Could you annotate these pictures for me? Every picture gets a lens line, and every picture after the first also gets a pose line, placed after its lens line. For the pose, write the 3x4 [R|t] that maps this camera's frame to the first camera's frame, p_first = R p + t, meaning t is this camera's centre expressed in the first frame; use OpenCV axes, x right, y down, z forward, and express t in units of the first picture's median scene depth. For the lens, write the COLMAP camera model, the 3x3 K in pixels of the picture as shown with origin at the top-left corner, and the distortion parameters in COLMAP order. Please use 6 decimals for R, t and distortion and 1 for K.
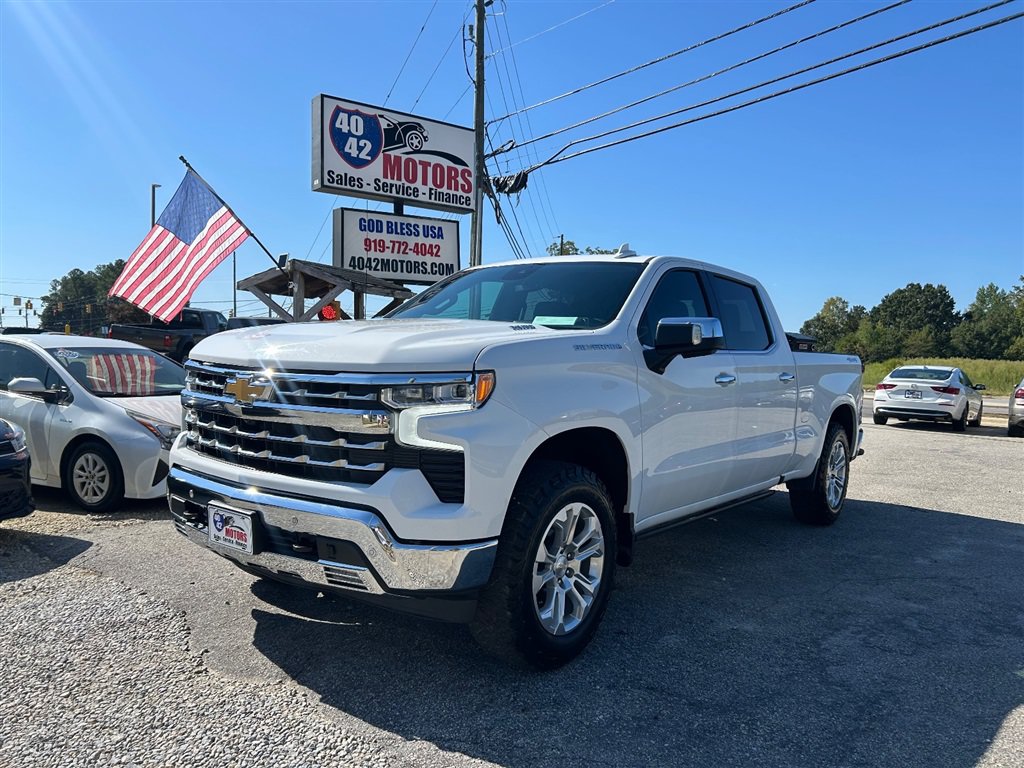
lens RADIAL K [[776.1, 0, 516.8], [0, 776.1, 386.7], [0, 0, 1]] dist [0.054405, -0.061145]
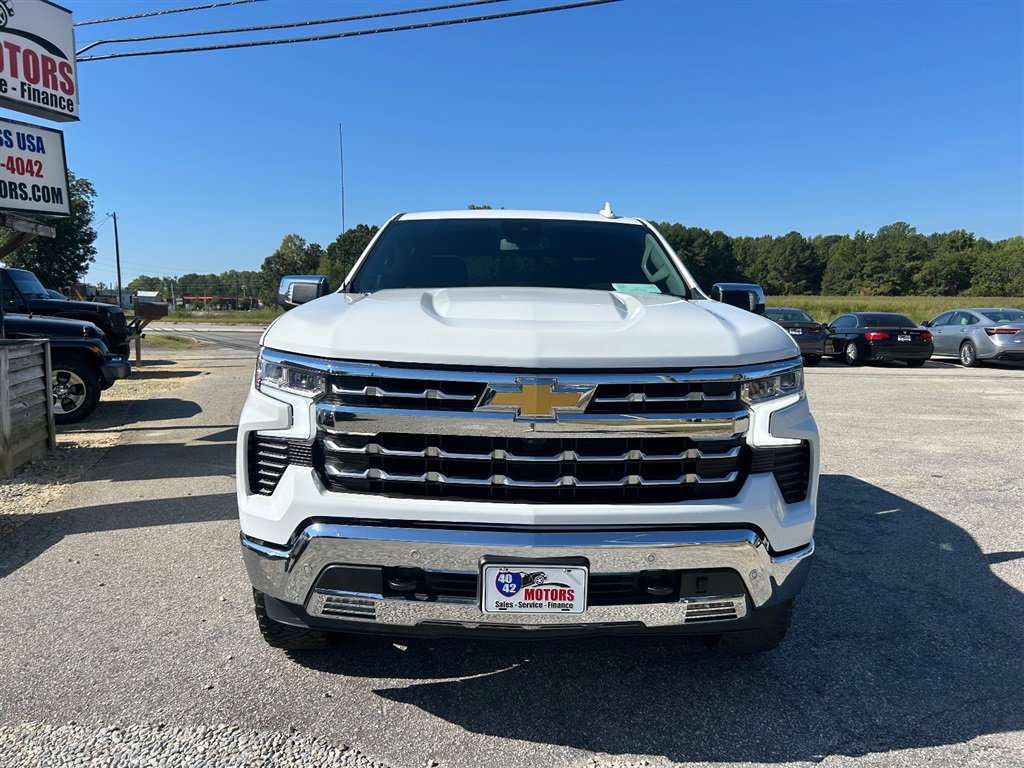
lens RADIAL K [[776.1, 0, 507.6], [0, 776.1, 383.2], [0, 0, 1]] dist [0.054405, -0.061145]
pose [[0.789792, -0.085435, 0.607396, -0.228000], [0.038487, 0.995203, 0.089939, -0.021819], [-0.612166, -0.047656, 0.789292, 0.124786]]
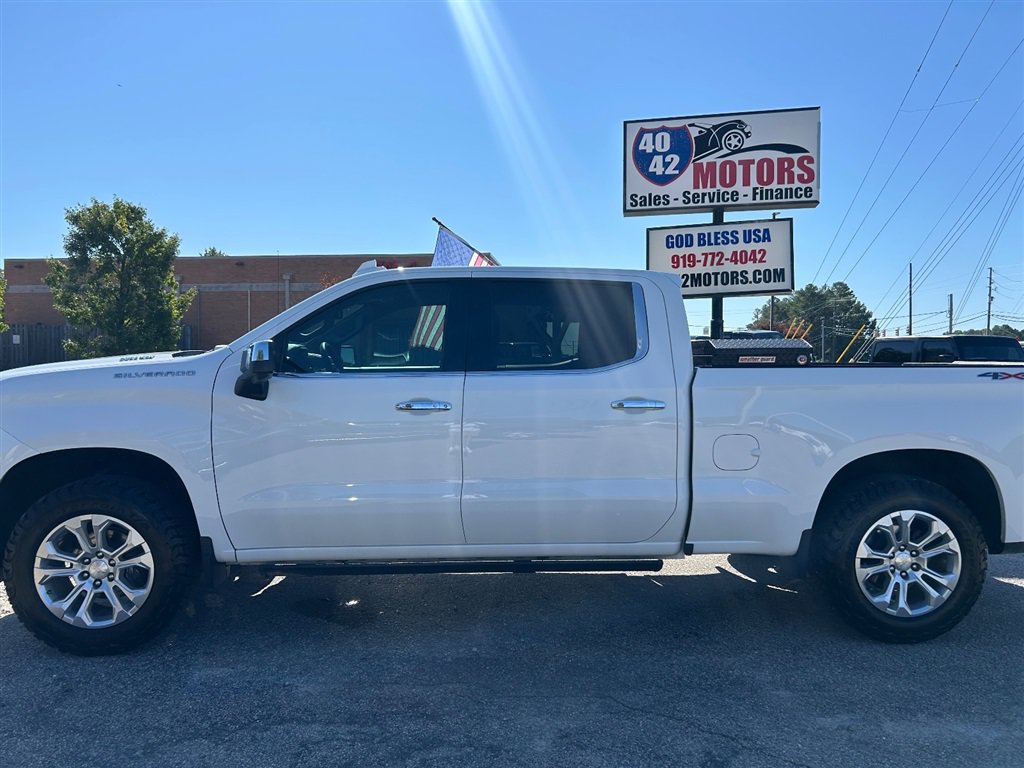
lens RADIAL K [[776.1, 0, 511.2], [0, 776.1, 387.8], [0, 0, 1]] dist [0.054405, -0.061145]
pose [[0.653476, -0.004746, -0.756932, 0.394509], [-0.012303, 0.999782, -0.016890, -0.006451], [0.756847, 0.020350, 0.653275, 0.210795]]
